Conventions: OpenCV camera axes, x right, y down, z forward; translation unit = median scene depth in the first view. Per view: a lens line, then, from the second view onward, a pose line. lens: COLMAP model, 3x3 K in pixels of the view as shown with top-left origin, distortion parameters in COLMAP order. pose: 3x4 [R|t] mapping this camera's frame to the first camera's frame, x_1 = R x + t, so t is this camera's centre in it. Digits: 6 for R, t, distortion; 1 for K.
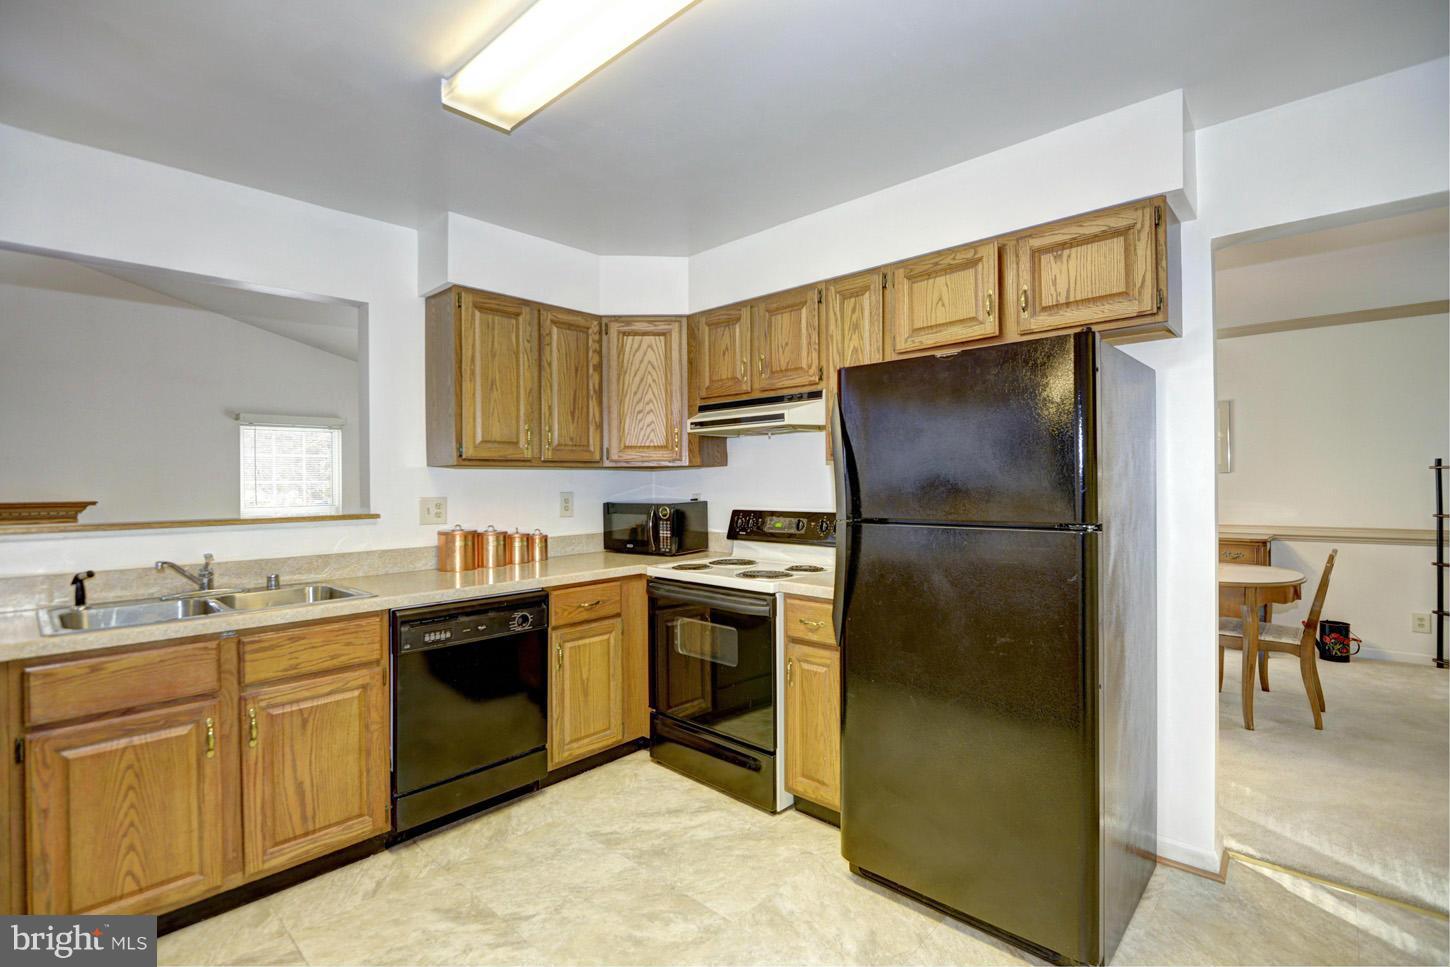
lens RADIAL K [[681.8, 0, 710.8], [0, 681.8, 484.7], [0, 0, 1]] dist [-0.011250, -0.000801]
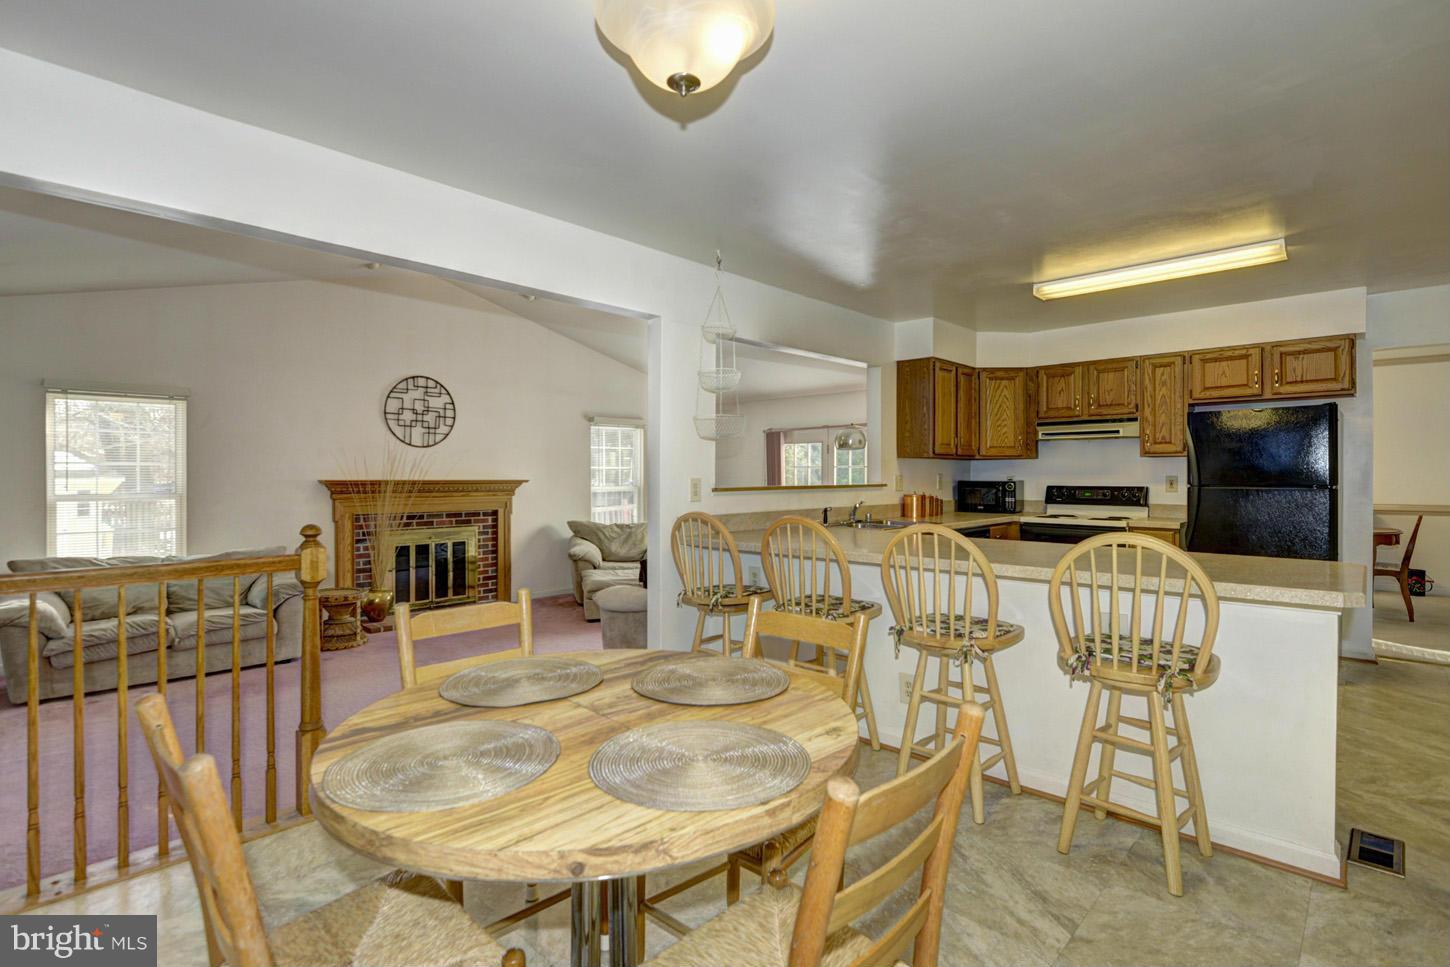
lens RADIAL K [[681.8, 0, 731.0], [0, 681.8, 475.8], [0, 0, 1]] dist [-0.011250, -0.000801]
pose [[0.999662, 0.008063, -0.024735, -1.018336], [-0.008056, 0.999967, 0.000378, 0.028611], [0.024737, -0.000179, 0.999694, -0.963250]]
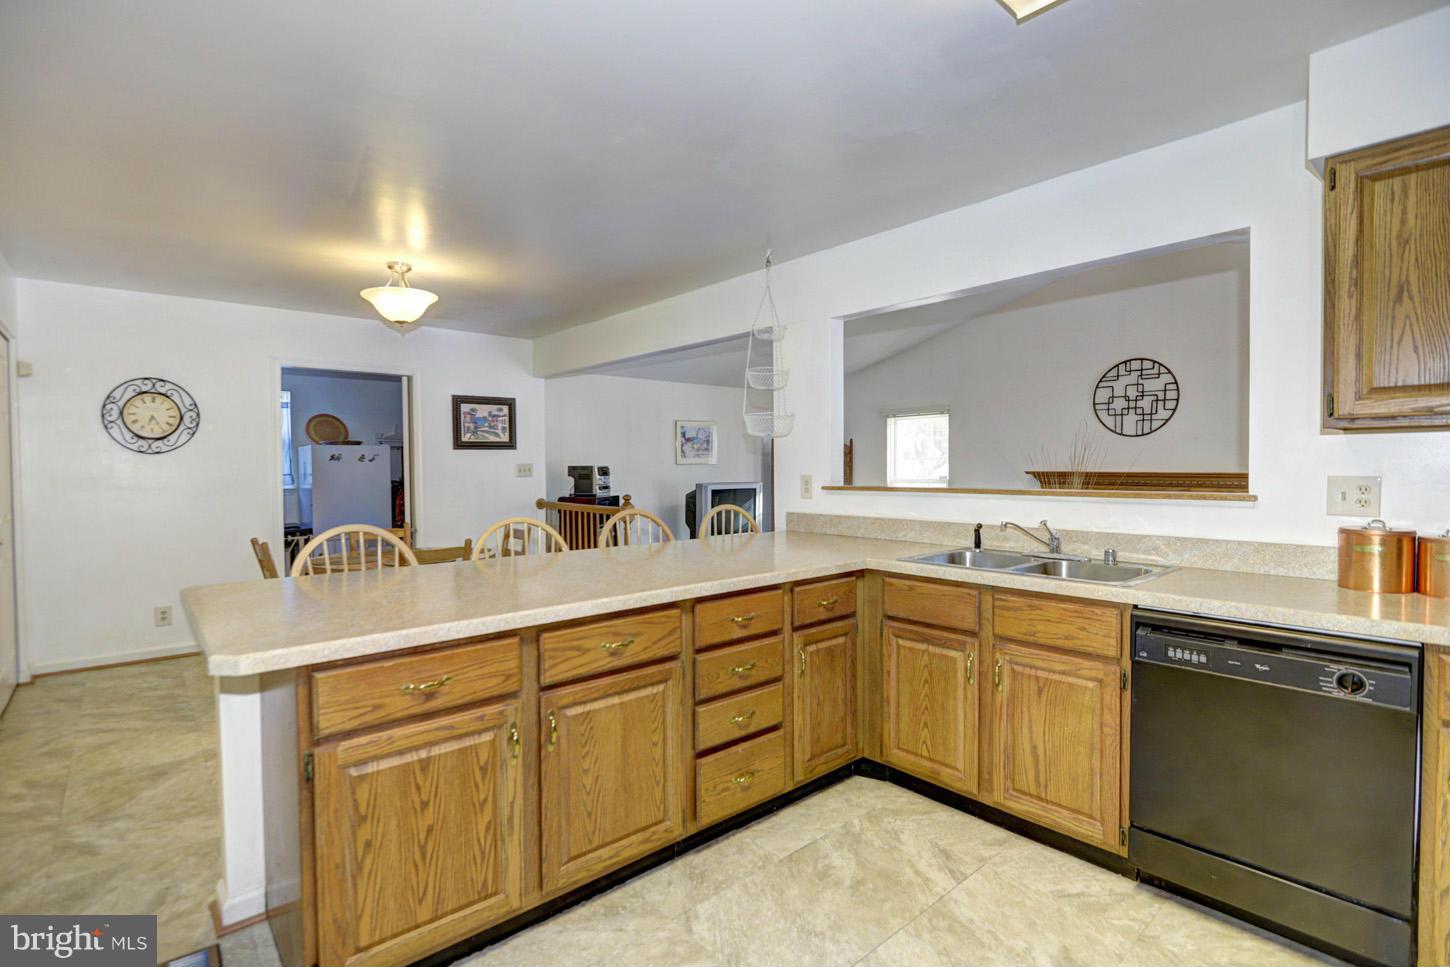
lens RADIAL K [[681.8, 0, 717.5], [0, 681.8, 478.9], [0, 0, 1]] dist [-0.011250, -0.000801]
pose [[-0.107524, 0.030608, -0.993731, 0.404420], [0.006262, 0.999527, 0.030109, -0.004138], [0.994183, -0.002985, -0.107665, 0.540908]]
